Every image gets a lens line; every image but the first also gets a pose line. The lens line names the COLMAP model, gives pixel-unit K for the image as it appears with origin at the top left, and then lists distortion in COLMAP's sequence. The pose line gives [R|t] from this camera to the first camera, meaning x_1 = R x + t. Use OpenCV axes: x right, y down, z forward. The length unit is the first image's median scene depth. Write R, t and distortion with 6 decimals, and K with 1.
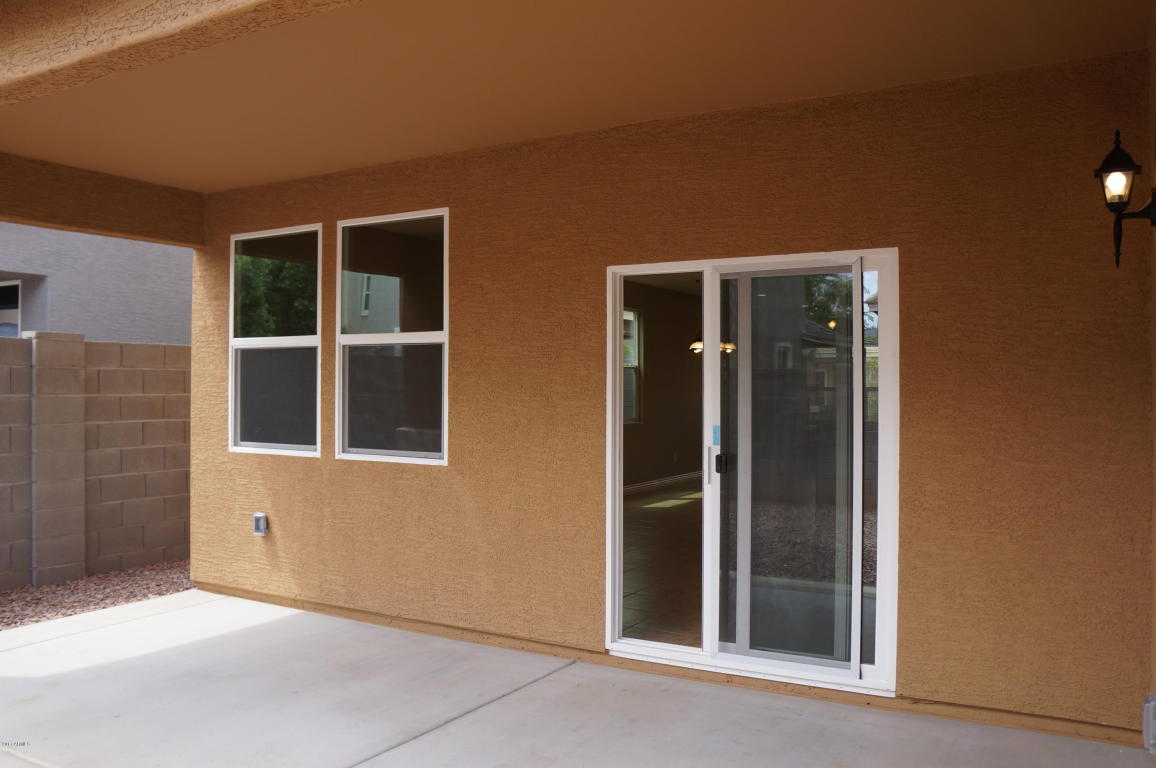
lens RADIAL K [[953.4, 0, 578.2], [0, 953.4, 380.5], [0, 0, 1]] dist [-0.178445, 0.164890]
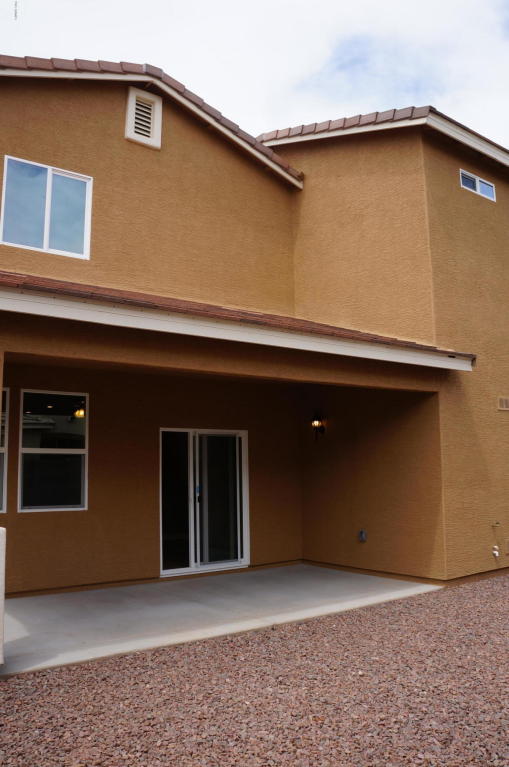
lens RADIAL K [[636.0, 0, 252.4], [0, 636.0, 381.5], [0, 0, 1]] dist [-0.163584, 0.133411]
pose [[0.388057, 0.118528, 0.913982, -1.250498], [0.010316, 0.991075, -0.132906, -0.008657], [-0.921578, 0.061004, 0.383371, 0.066326]]
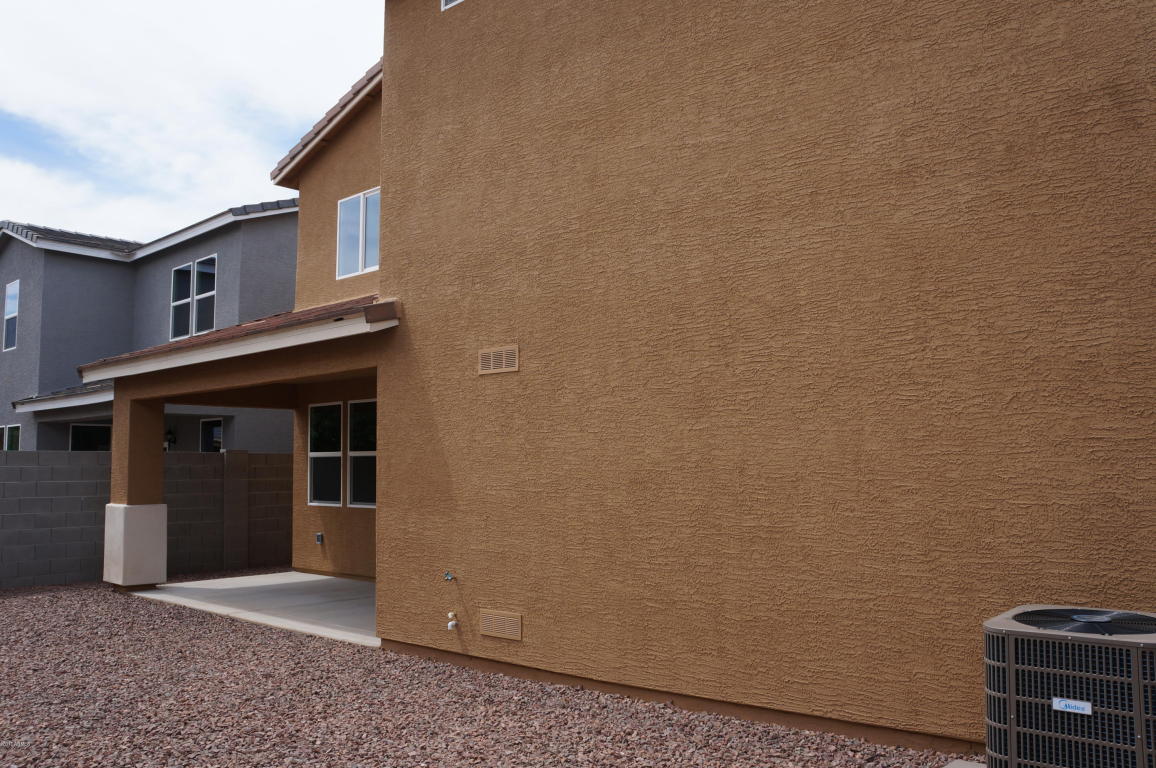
lens RADIAL K [[958.6, 0, 597.3], [0, 958.6, 381.4], [0, 0, 1]] dist [-0.163584, 0.133411]
pose [[0.982545, -0.029933, -0.183600, 0.752029], [0.014606, 0.996336, -0.084271, -0.016351], [0.185450, 0.080118, 0.979382, -1.123020]]
